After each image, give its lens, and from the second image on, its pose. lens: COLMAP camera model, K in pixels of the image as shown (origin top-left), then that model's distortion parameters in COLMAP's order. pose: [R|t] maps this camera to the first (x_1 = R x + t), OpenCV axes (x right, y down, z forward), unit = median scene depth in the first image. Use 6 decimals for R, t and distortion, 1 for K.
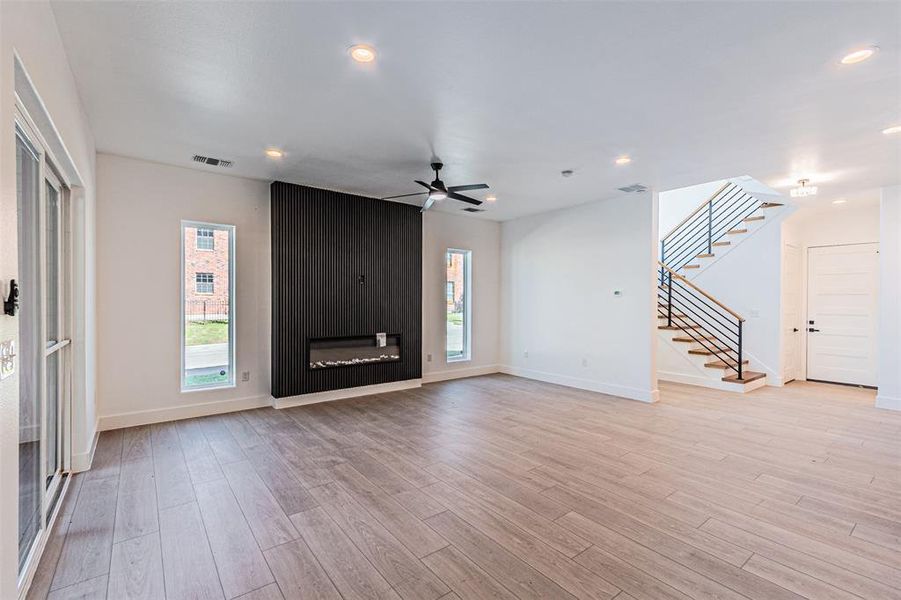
lens RADIAL K [[398.6, 0, 438.6], [0, 398.6, 304.5], [0, 0, 1]] dist [0.002264, 0.000724]
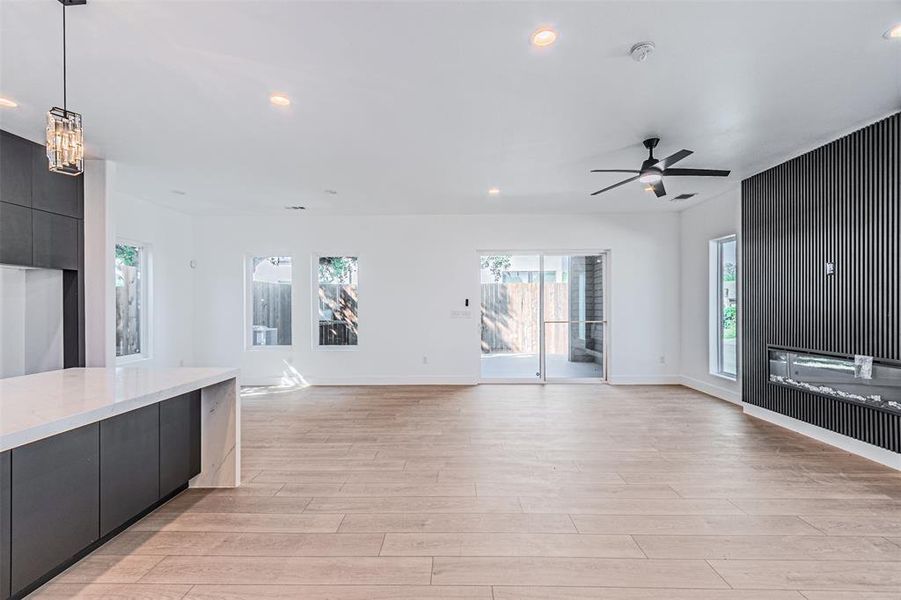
lens RADIAL K [[385.0, 0, 450.5], [0, 385.0, 300.0], [0, 0, 1]] dist [0.002069, 0.000285]
pose [[-0.602937, -0.015841, -0.797631, 1.330679], [-0.009018, 0.999874, -0.013040, 0.006054], [0.797738, -0.000669, -0.603004, 1.686688]]
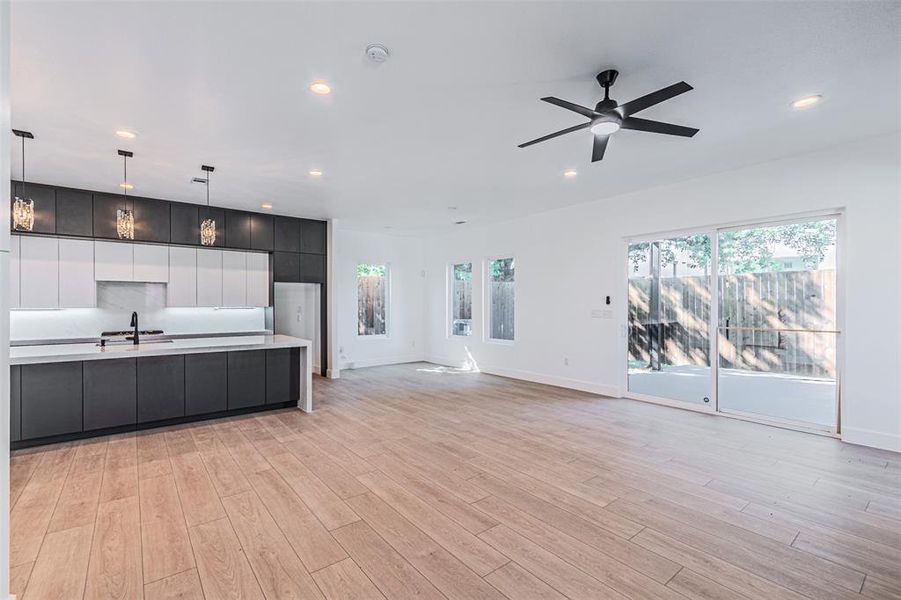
lens RADIAL K [[396.6, 0, 450.5], [0, 396.6, 300.0], [0, 0, 1]] dist [0.002393, 0.000133]
pose [[-0.999078, -0.003846, -0.042751, 0.379714], [-0.003971, 0.999988, 0.002838, -0.011724], [0.042740, 0.003005, -0.999082, 2.342384]]
